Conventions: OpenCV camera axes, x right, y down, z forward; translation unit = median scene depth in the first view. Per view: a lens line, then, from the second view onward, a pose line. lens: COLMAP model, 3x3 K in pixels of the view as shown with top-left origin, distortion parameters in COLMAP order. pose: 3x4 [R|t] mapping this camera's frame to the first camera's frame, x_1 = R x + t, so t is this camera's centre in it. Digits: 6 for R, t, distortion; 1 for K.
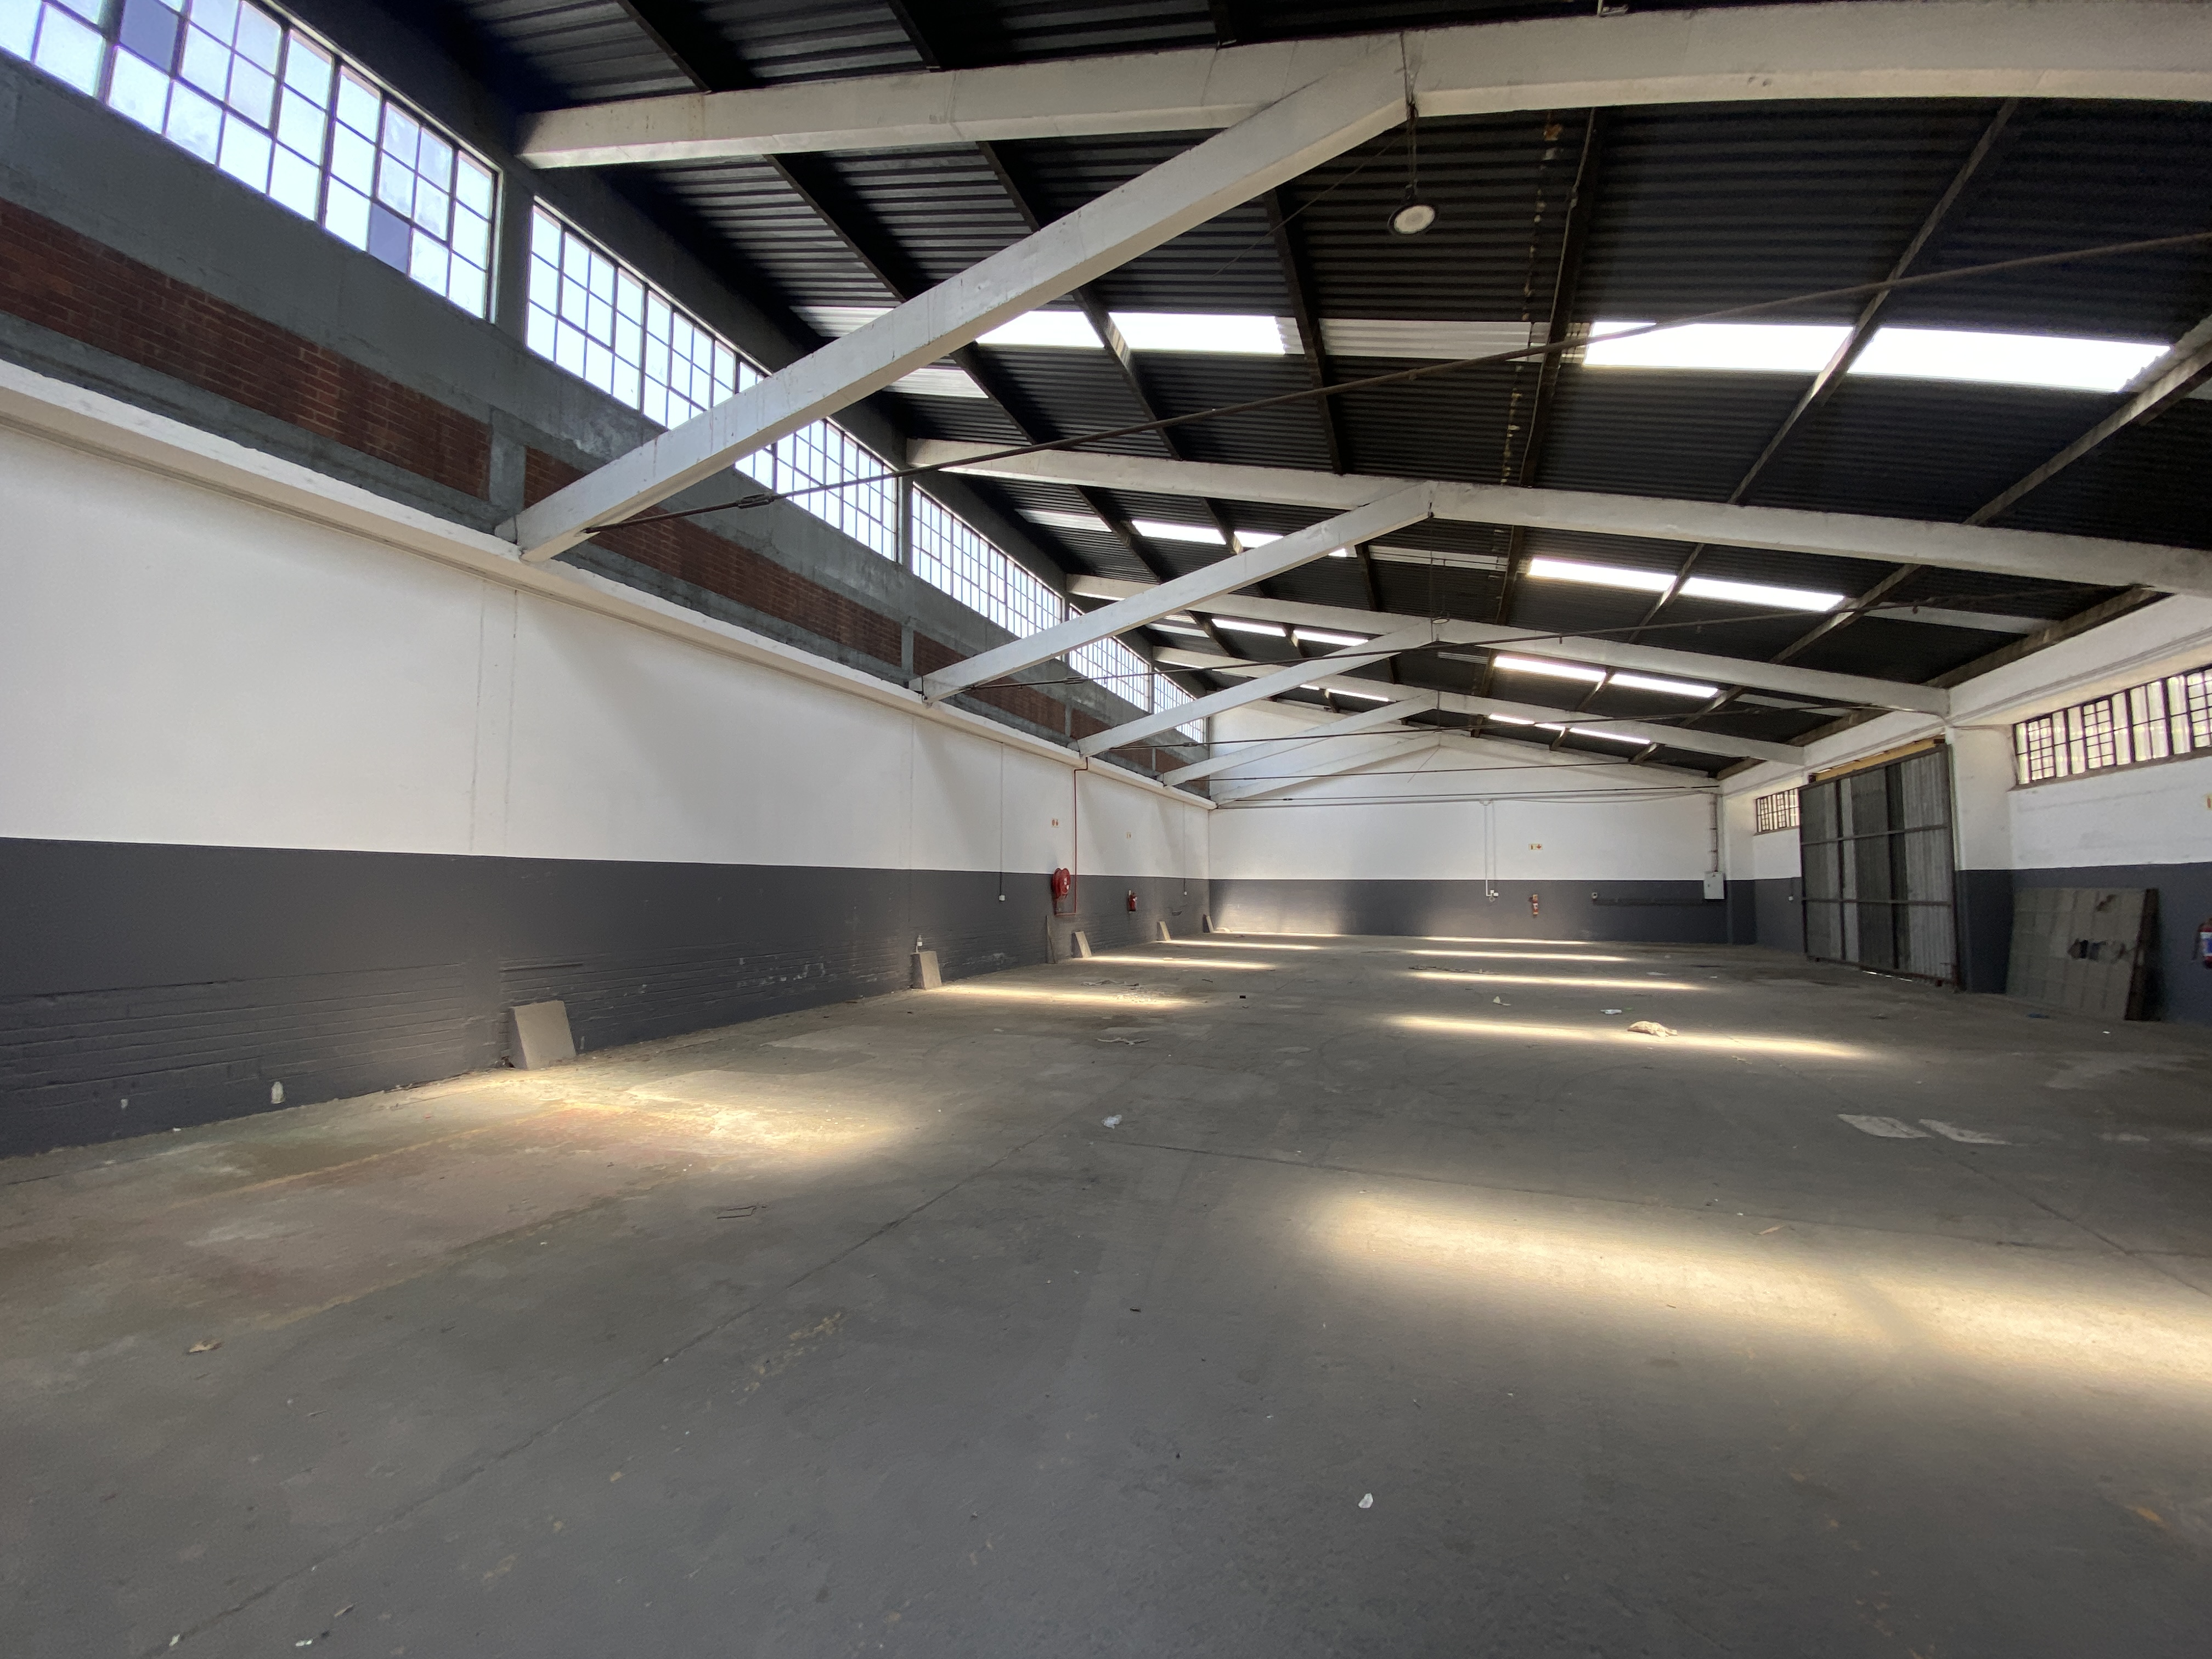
lens RADIAL K [[888.1, 0, 1102.3], [0, 888.1, 823.4], [0, 0, 1]] dist [0.047799, -0.037294]
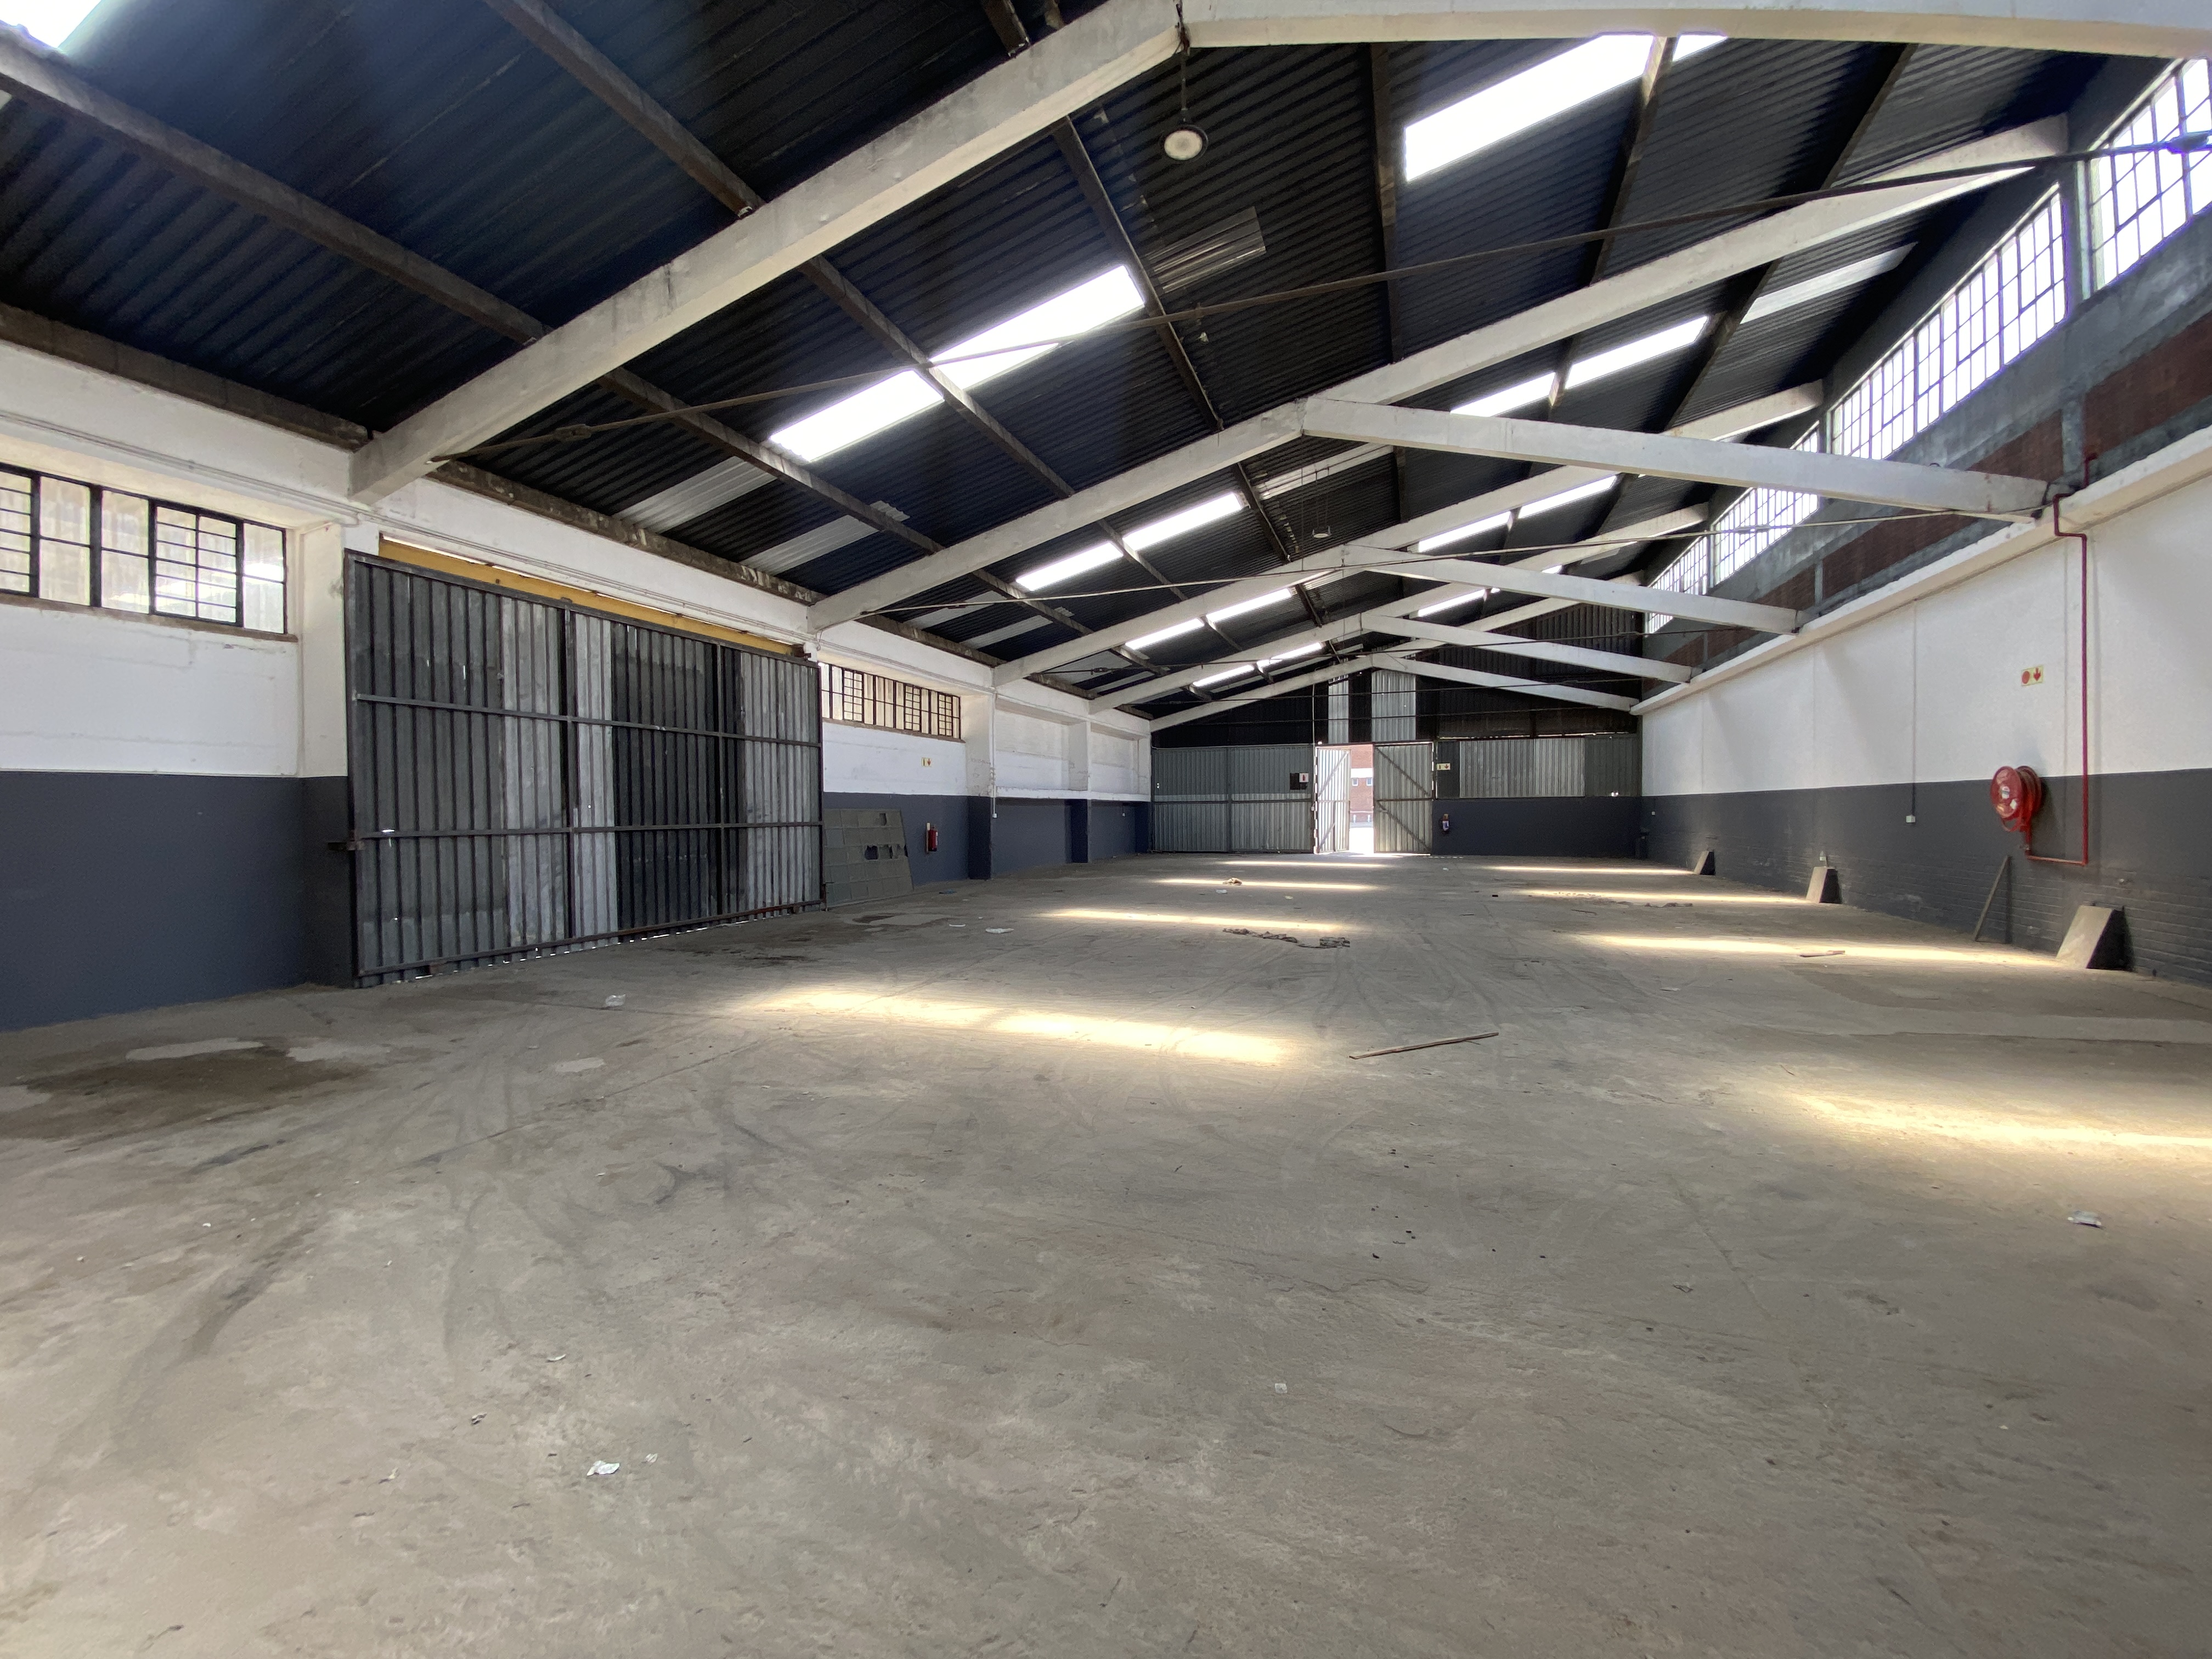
lens RADIAL K [[877.3, 0, 1103.6], [0, 877.3, 833.3], [0, 0, 1]] dist [0.030049, -0.024165]
pose [[-0.999504, 0.020216, -0.024141, 0.772234], [0.021320, 0.998696, -0.046389, 0.177331], [0.023172, -0.046881, -0.998632, 2.324843]]
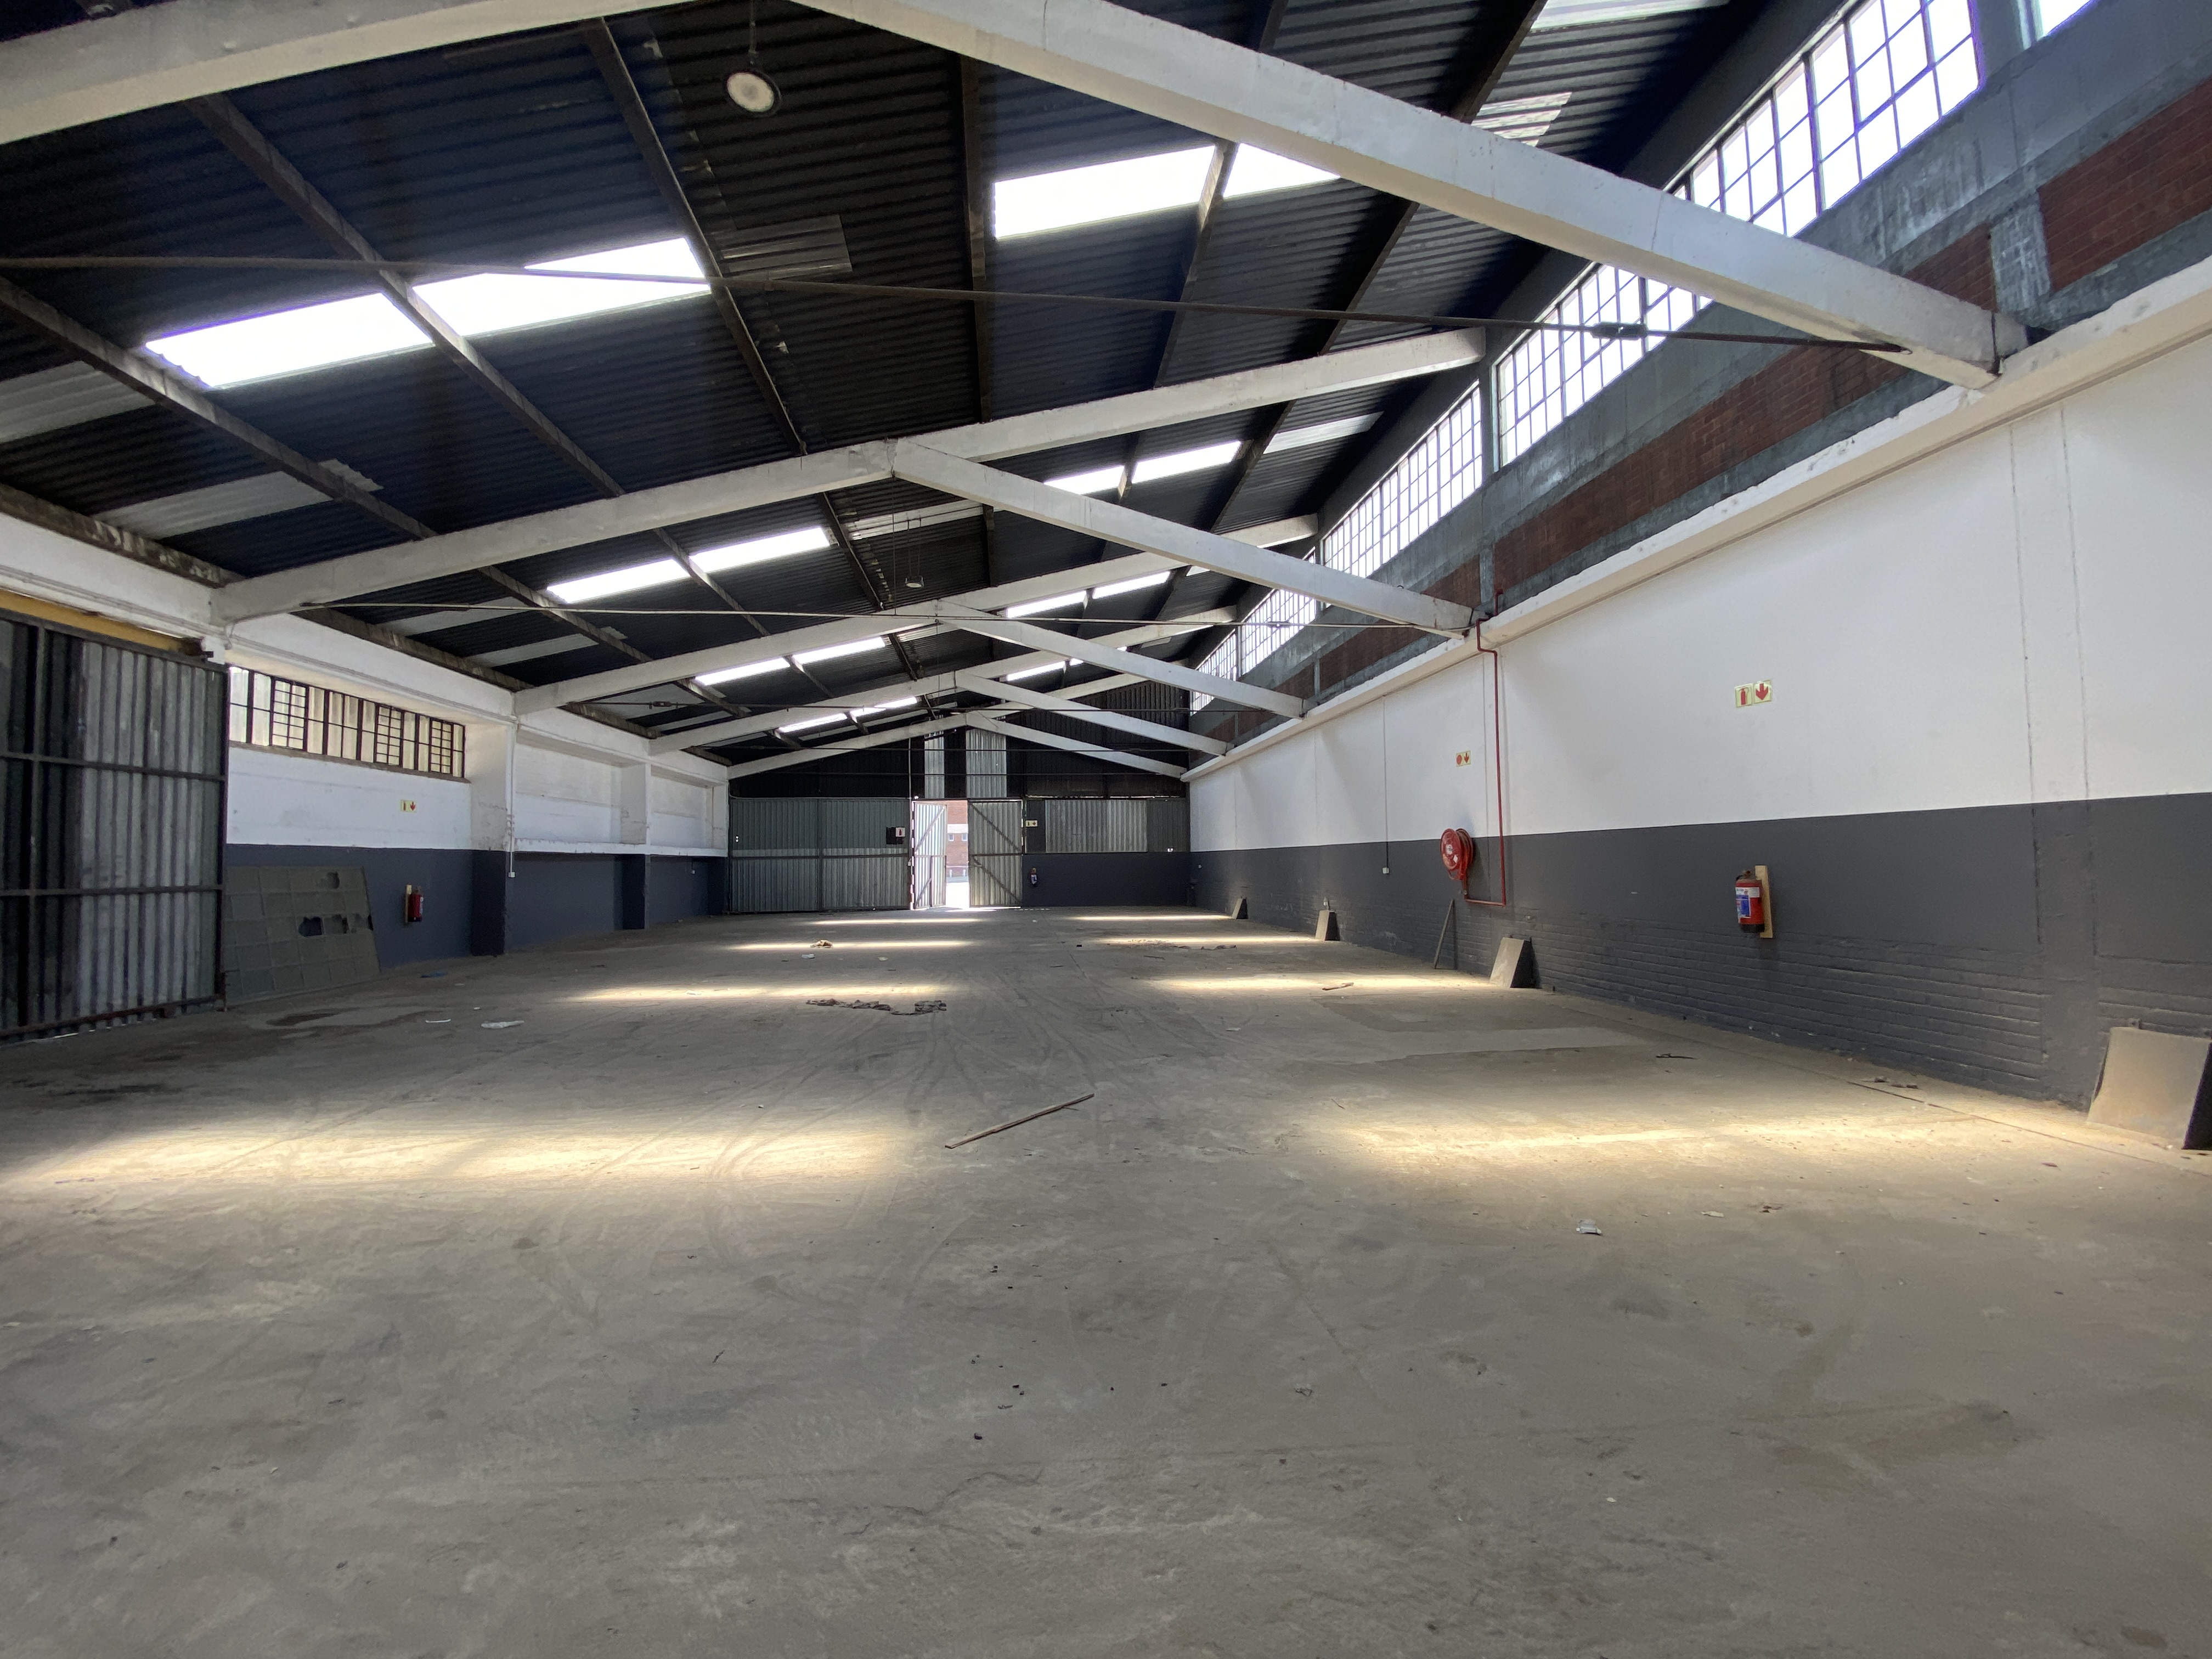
lens RADIAL K [[893.4, 0, 1100.4], [0, 893.4, 827.2], [0, 0, 1]] dist [0.018851, -0.018996]
pose [[-0.891028, 0.004914, -0.453922, 0.760023], [0.055365, 0.993653, -0.097923, 0.174256], [0.450560, -0.112384, -0.885644, 2.283996]]
